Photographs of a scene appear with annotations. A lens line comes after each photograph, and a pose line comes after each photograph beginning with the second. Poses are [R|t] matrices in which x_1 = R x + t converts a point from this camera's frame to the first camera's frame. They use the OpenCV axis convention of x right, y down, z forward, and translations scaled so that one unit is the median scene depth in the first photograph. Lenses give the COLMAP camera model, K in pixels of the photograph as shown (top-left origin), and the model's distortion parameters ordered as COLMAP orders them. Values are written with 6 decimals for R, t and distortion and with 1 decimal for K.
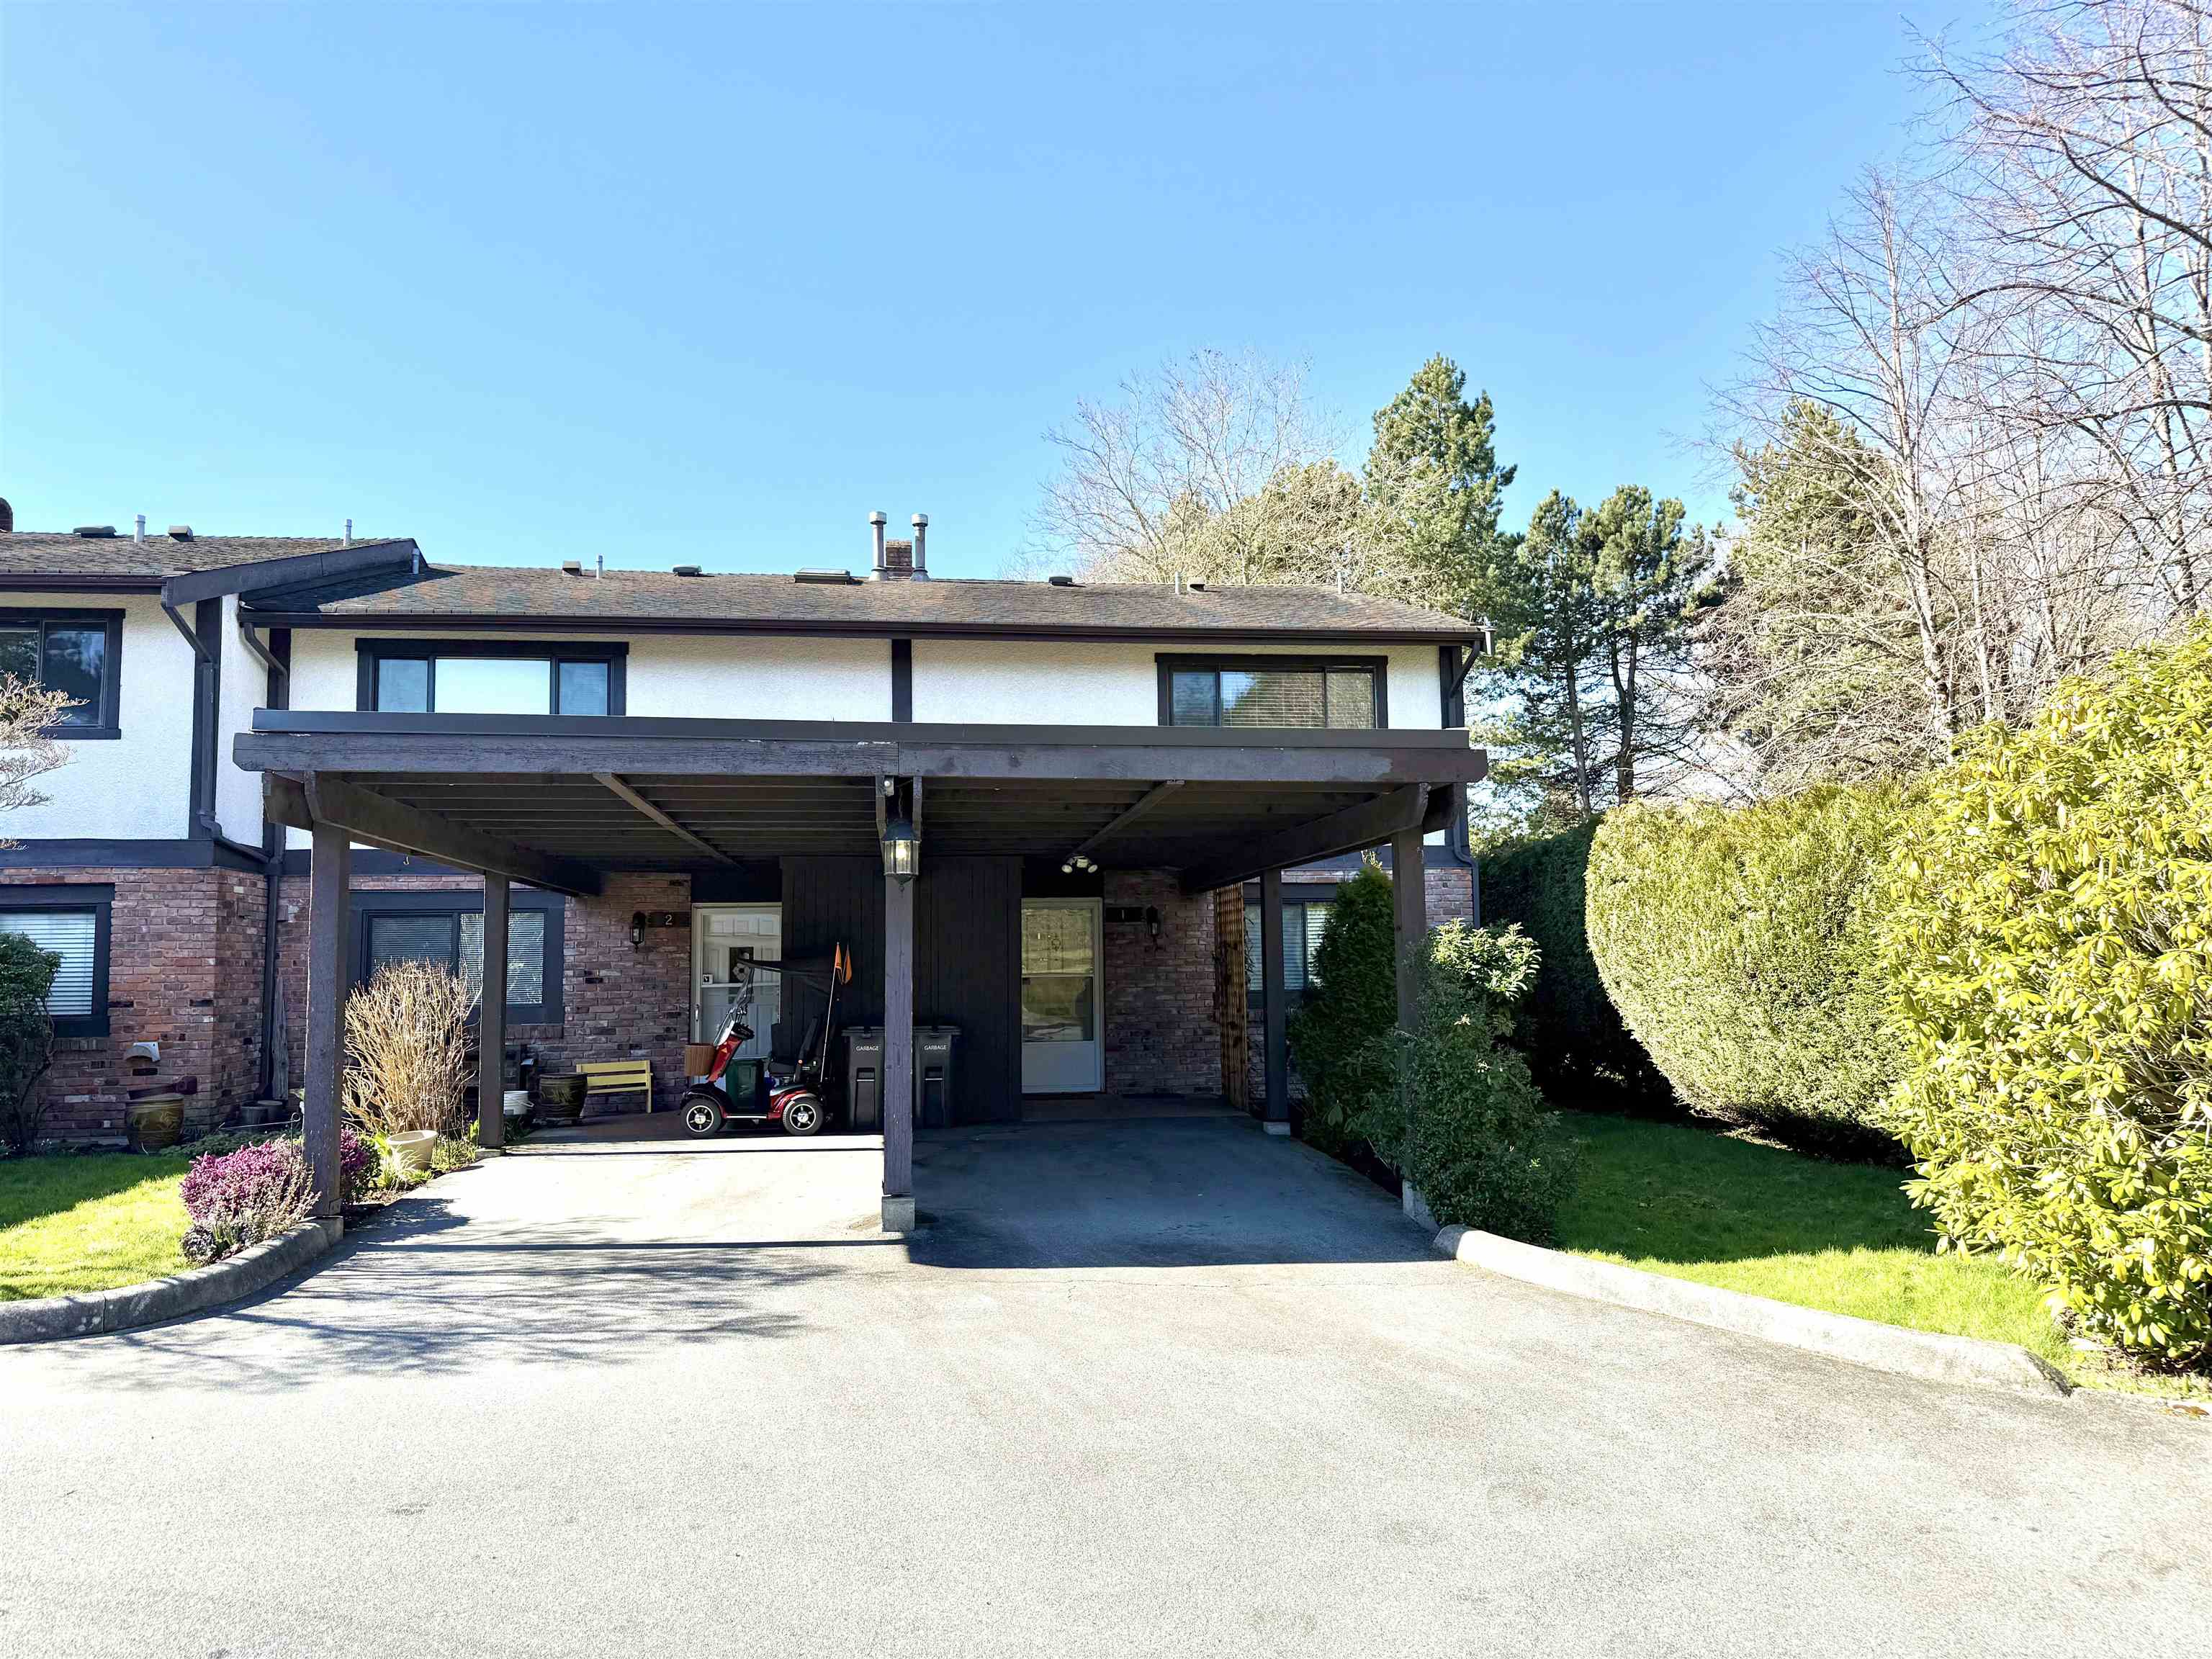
lens RADIAL K [[1550.5, 0, 1133.3], [0, 1550.5, 878.2], [0, 0, 1]] dist [0.111727, -0.004690]
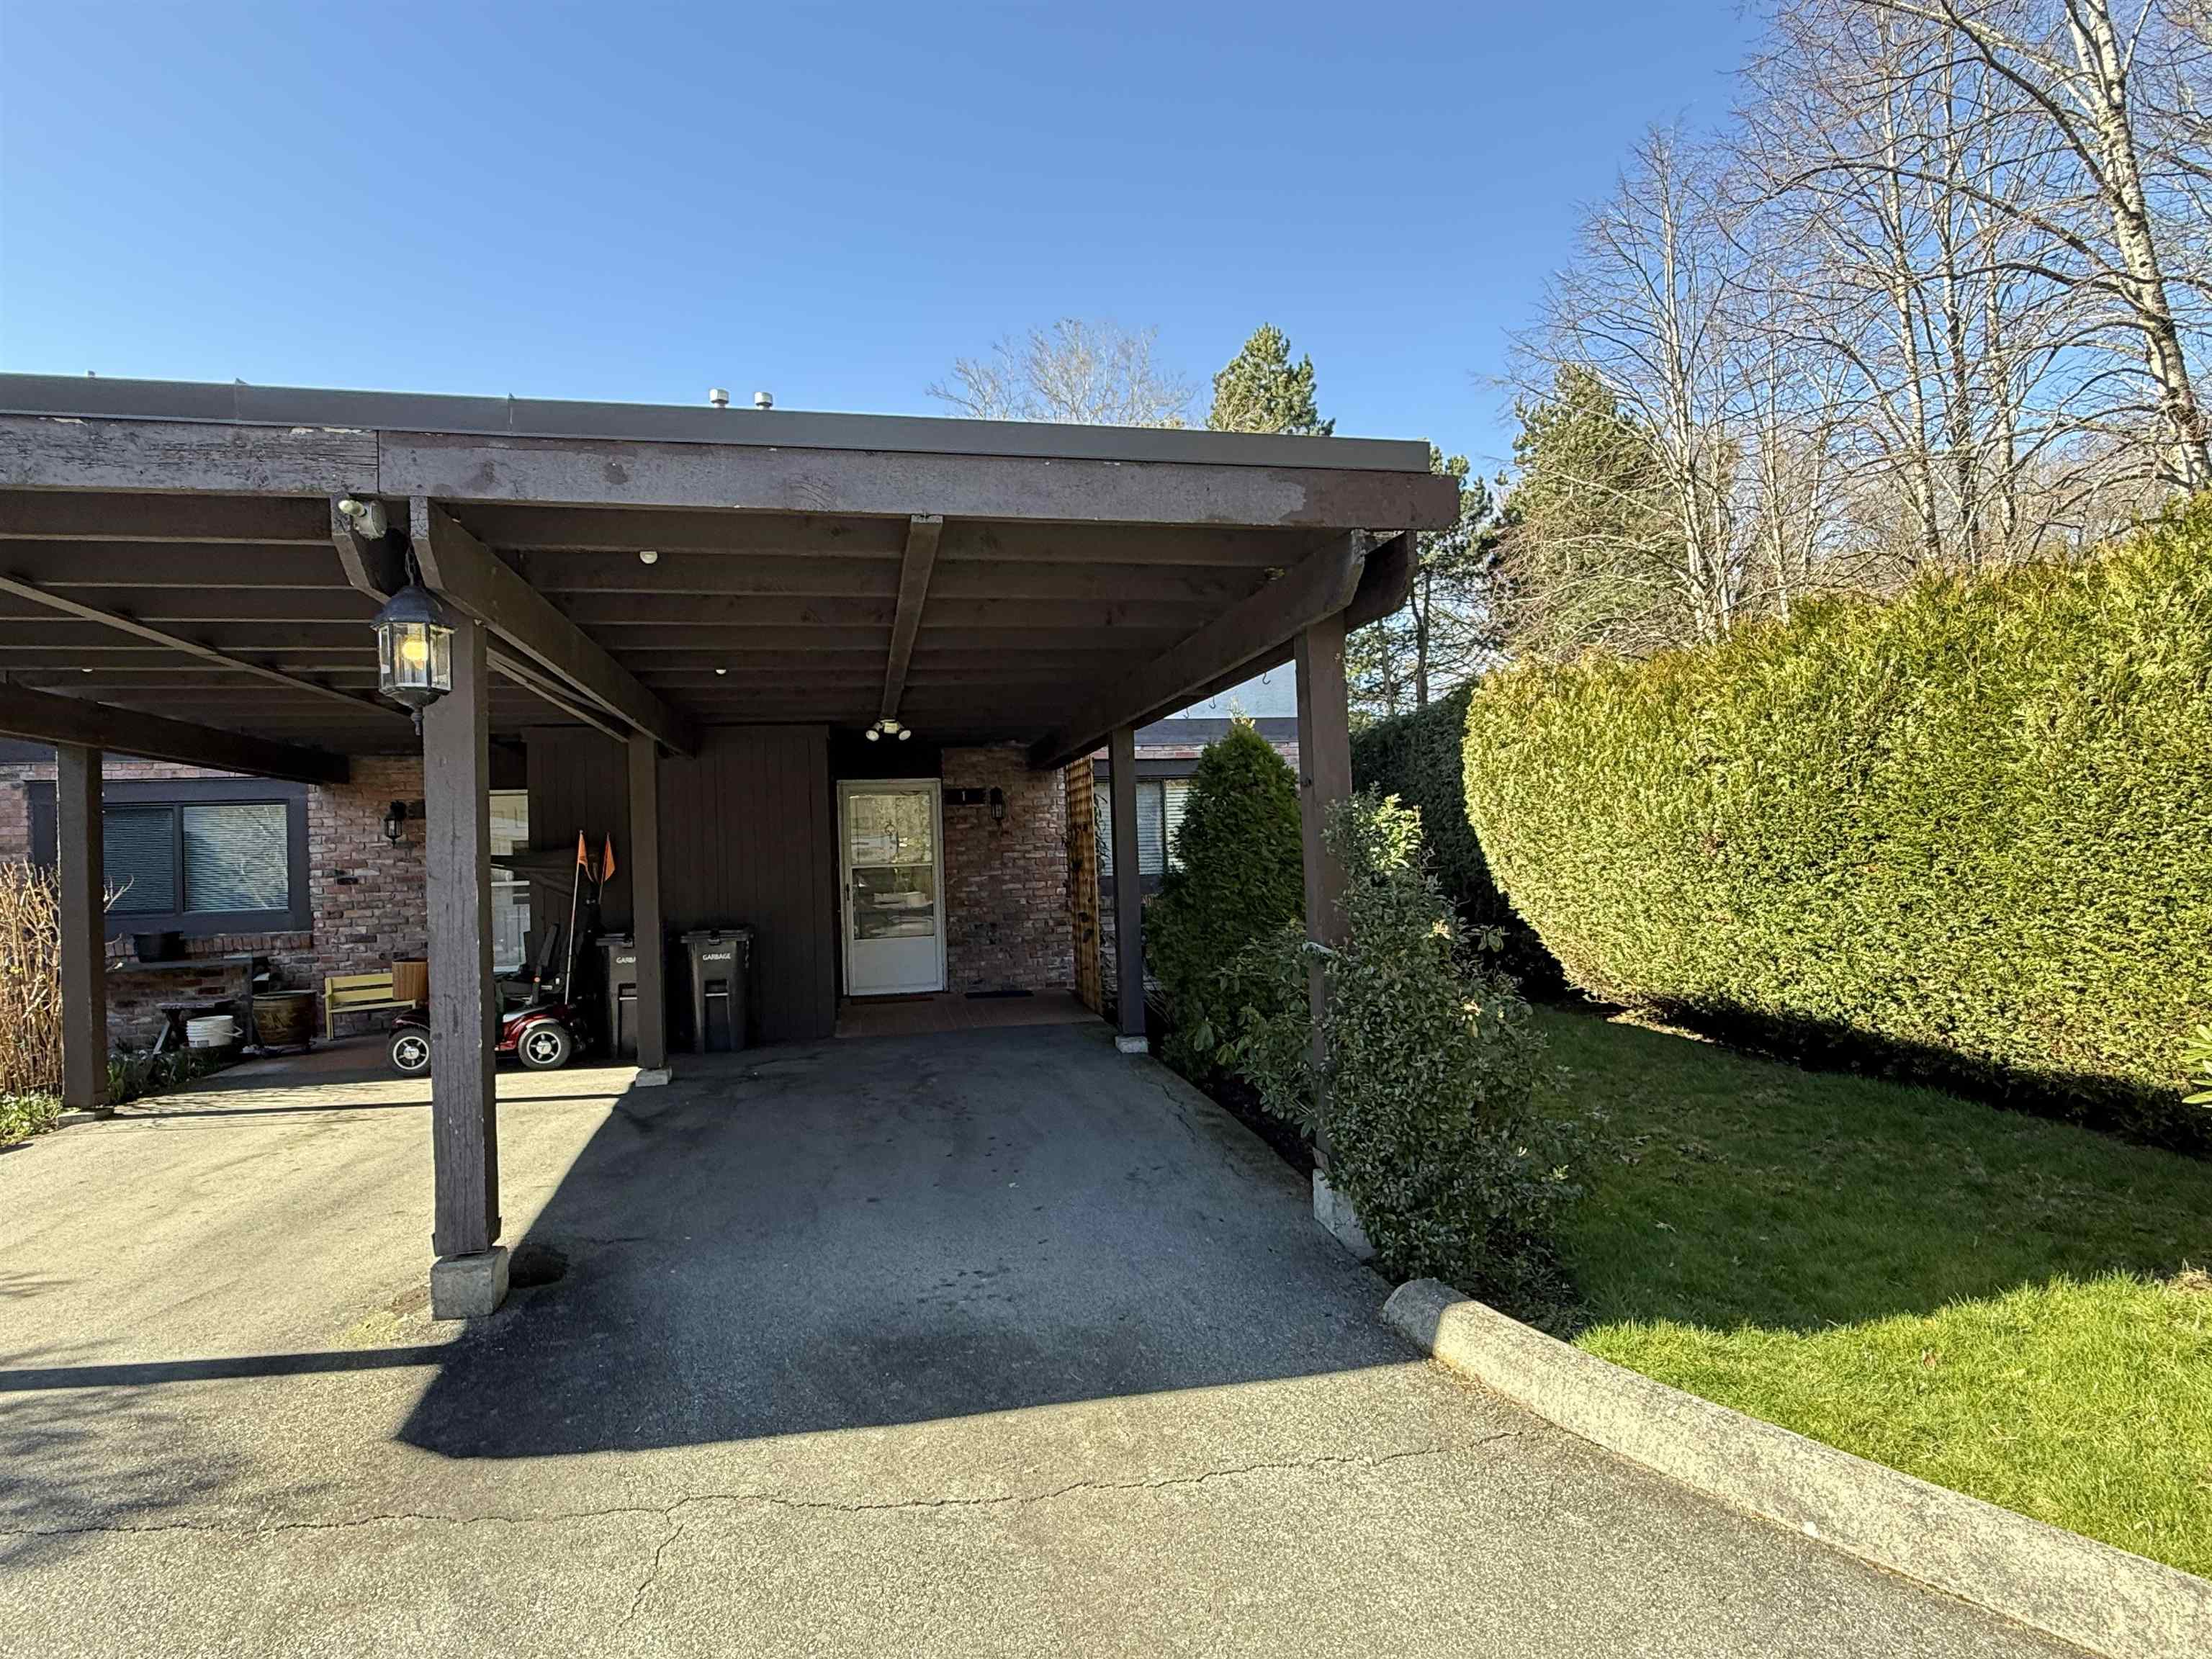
lens RADIAL K [[1183.9, 0, 1101.5], [0, 1183.9, 837.2], [0, 0, 1]] dist [-0.000150, -0.000048]
pose [[0.998161, -0.021397, 0.056713, 0.039151], [0.018931, 0.998867, 0.043656, 0.021435], [-0.057583, -0.042502, 0.997436, 0.347069]]
